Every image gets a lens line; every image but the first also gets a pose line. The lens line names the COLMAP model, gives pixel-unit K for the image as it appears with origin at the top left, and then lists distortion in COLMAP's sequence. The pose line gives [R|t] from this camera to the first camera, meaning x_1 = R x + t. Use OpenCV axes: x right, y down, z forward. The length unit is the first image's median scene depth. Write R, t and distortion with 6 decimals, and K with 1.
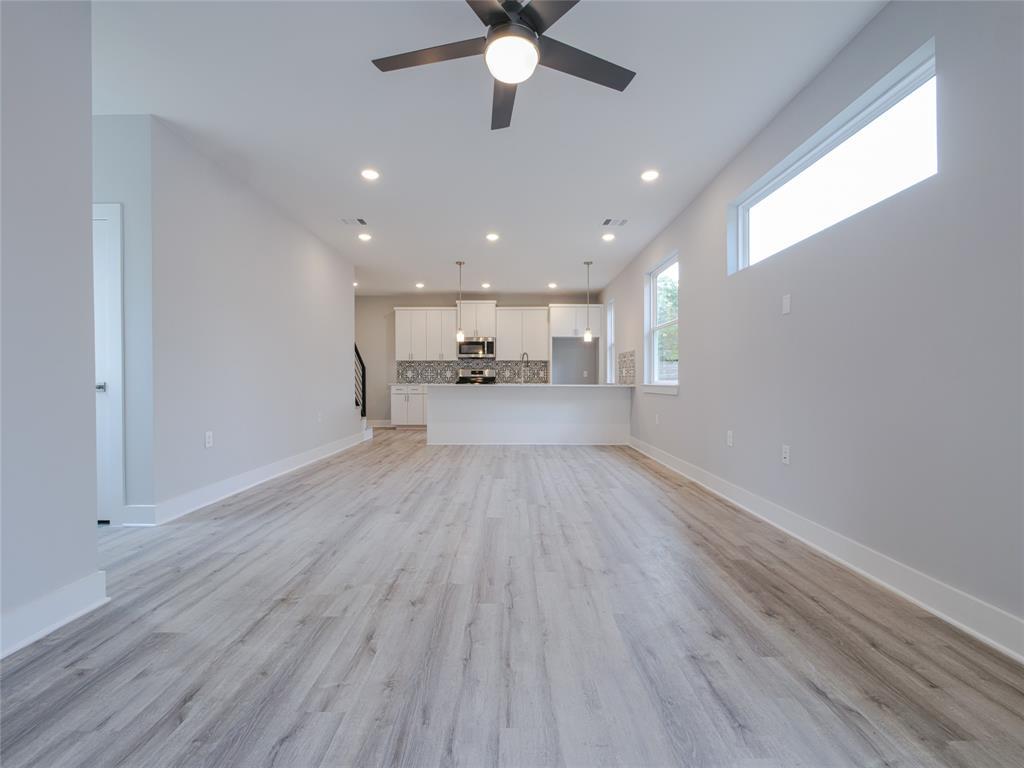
lens RADIAL K [[440.0, 0, 509.1], [0, 440.0, 383.1], [0, 0, 1]] dist [-0.004338, -0.000293]
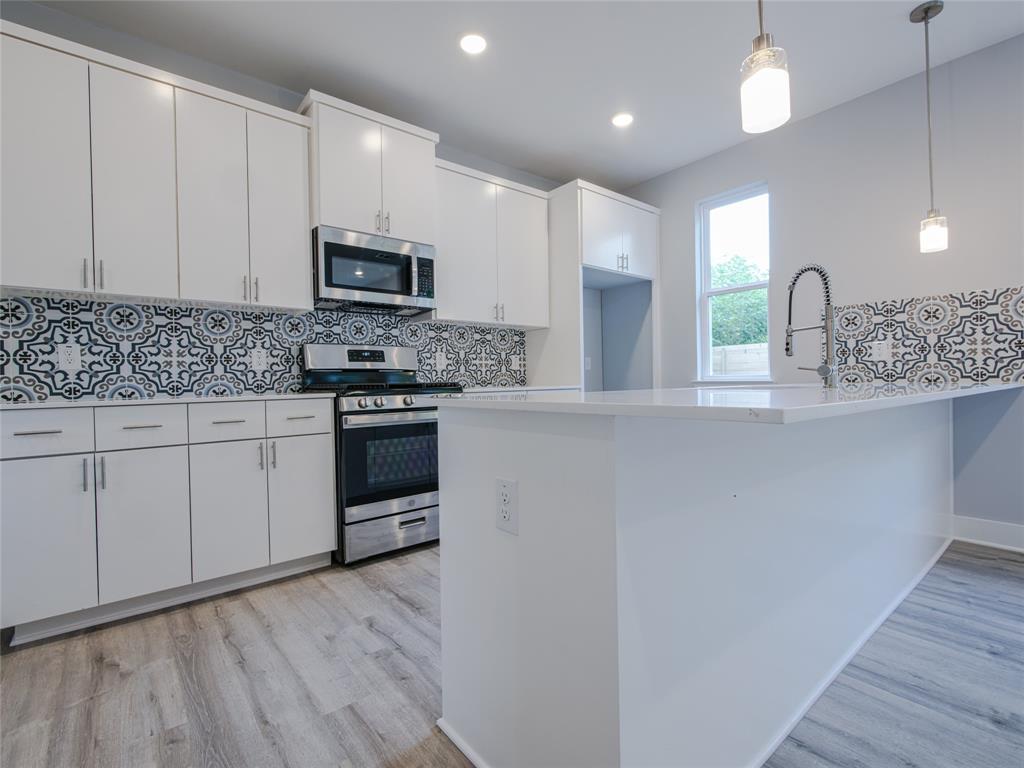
lens RADIAL K [[480.2, 0, 510.1], [0, 480.2, 382.5], [0, 0, 1]] dist [0.001692, 0.000260]
pose [[0.770633, -0.017914, 0.637027, -0.226629], [0.021521, 0.999766, 0.002080, -0.003496], [-0.636916, 0.012106, 0.770838, 0.716739]]
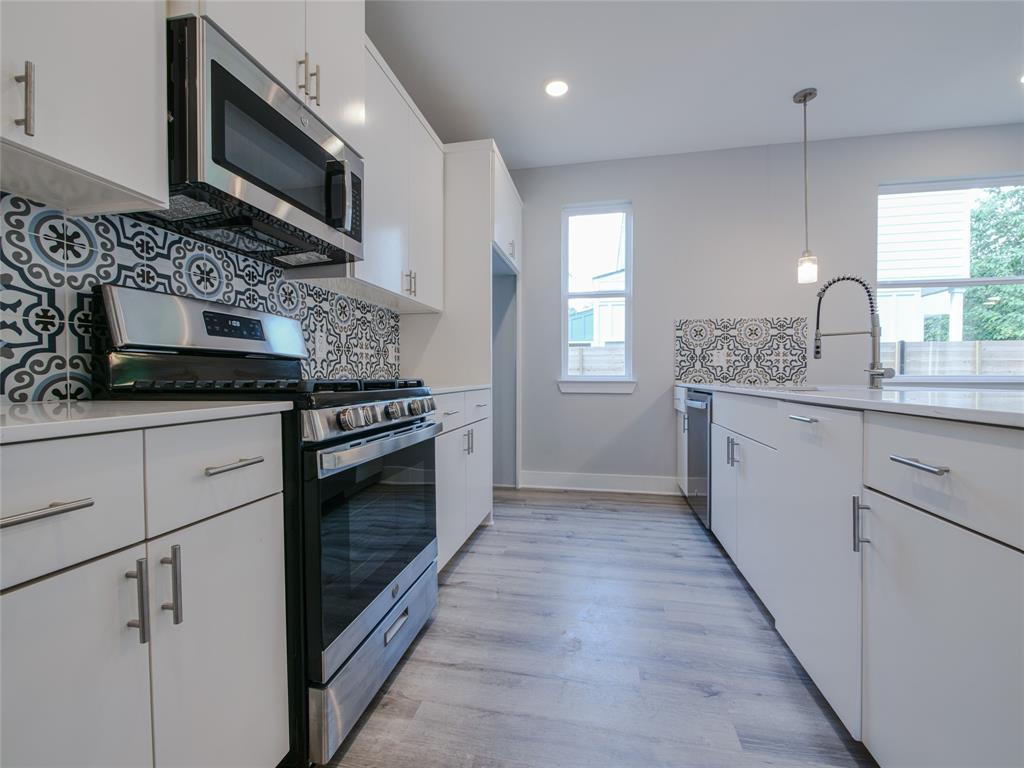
lens RADIAL K [[440.0, 0, 509.1], [0, 440.0, 383.1], [0, 0, 1]] dist [-0.004338, -0.000293]
pose [[0.198046, -0.017900, 0.980029, -0.227431], [0.006433, 0.999835, 0.016962, -0.005236], [-0.980172, 0.002945, 0.198129, 0.927004]]
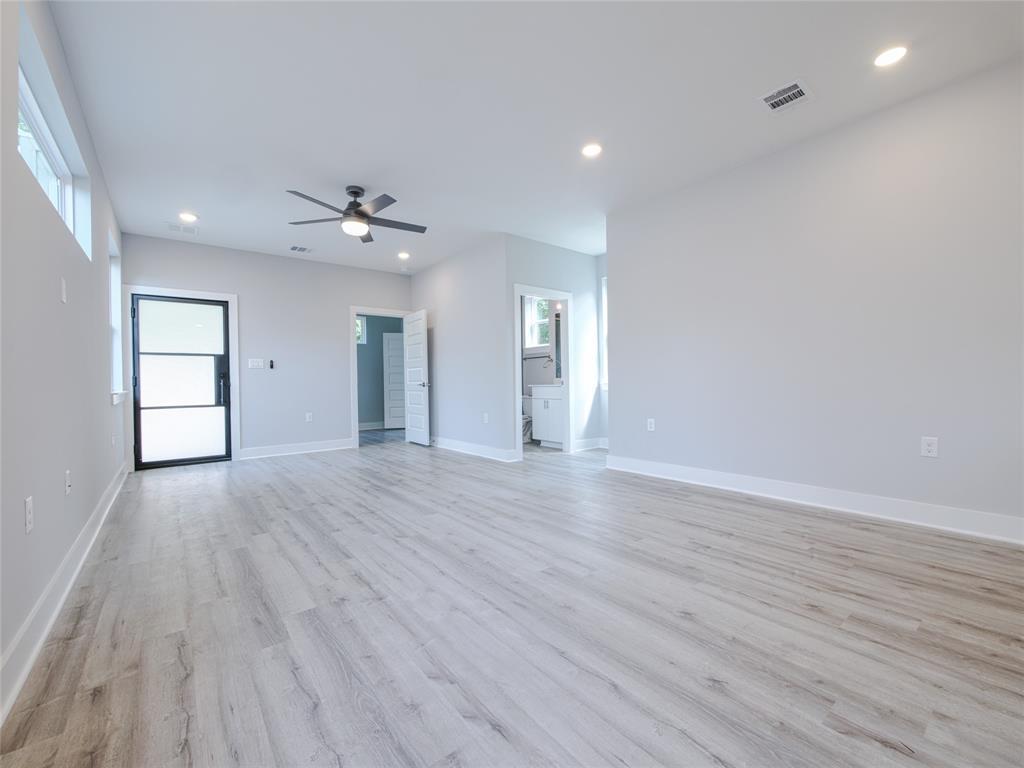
lens RADIAL K [[427.5, 0, 509.8], [0, 427.5, 386.8], [0, 0, 1]] dist [-0.003169, -0.000369]
pose [[-0.779867, 0.020566, -0.625608, 0.161662], [0.013937, 0.999783, 0.015494, -0.002393], [0.625791, 0.003364, -0.779984, 0.691357]]
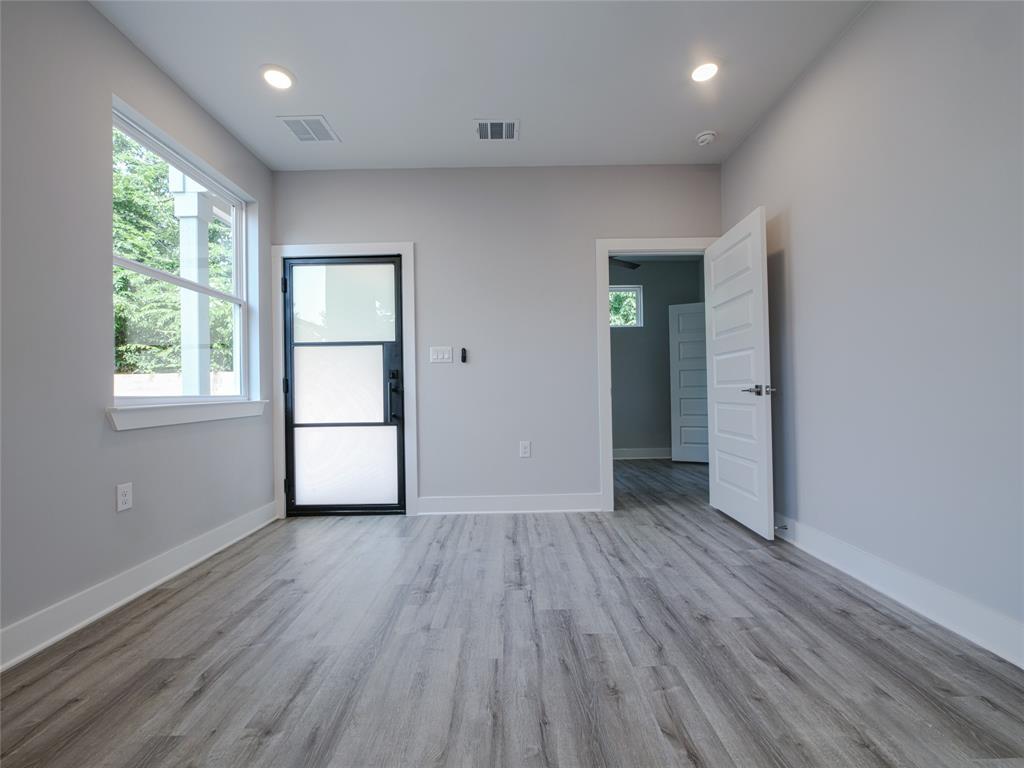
lens RADIAL K [[427.5, 0, 509.8], [0, 427.5, 386.8], [0, 0, 1]] dist [-0.003169, -0.000369]
pose [[-0.999779, 0.019401, -0.008083, -0.006544], [0.019430, 0.999805, -0.003577, -0.001394], [0.008012, -0.003733, -0.999961, 0.320978]]
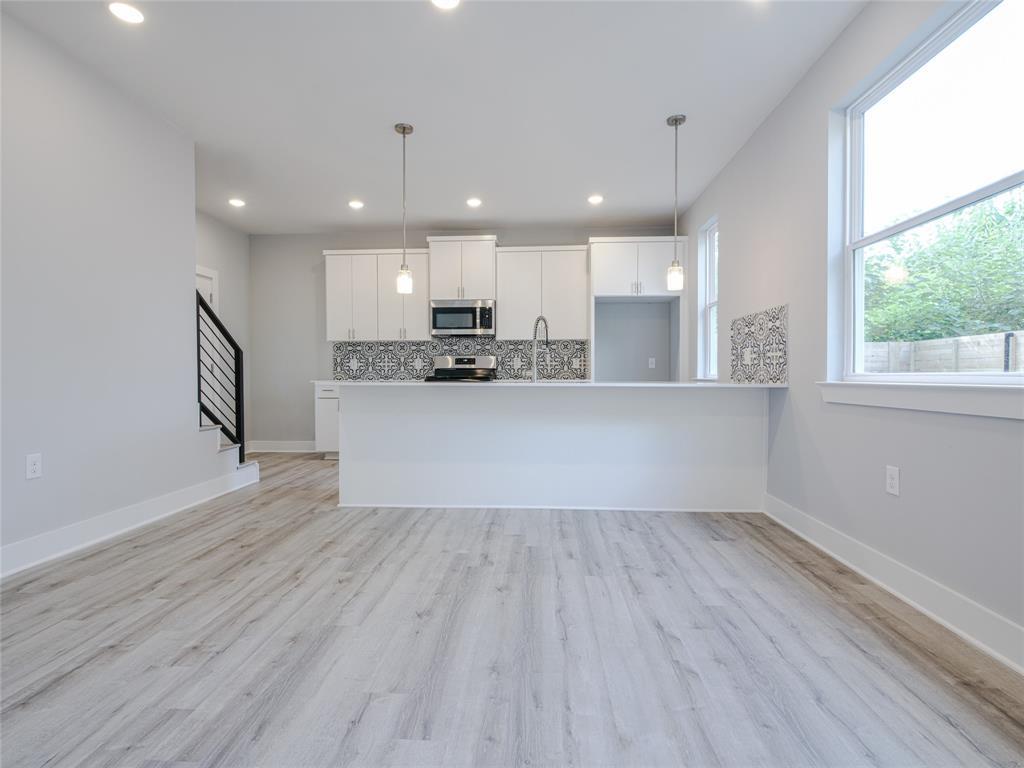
lens RADIAL K [[502.2, 0, 511.6], [0, 502.2, 384.5], [0, 0, 1]] dist [-0.001385, -0.000549]
pose [[0.998510, -0.001809, -0.054538, 0.027288], [0.002502, 0.999917, 0.012632, -0.001155], [0.054511, -0.012750, 0.998432, 0.355768]]
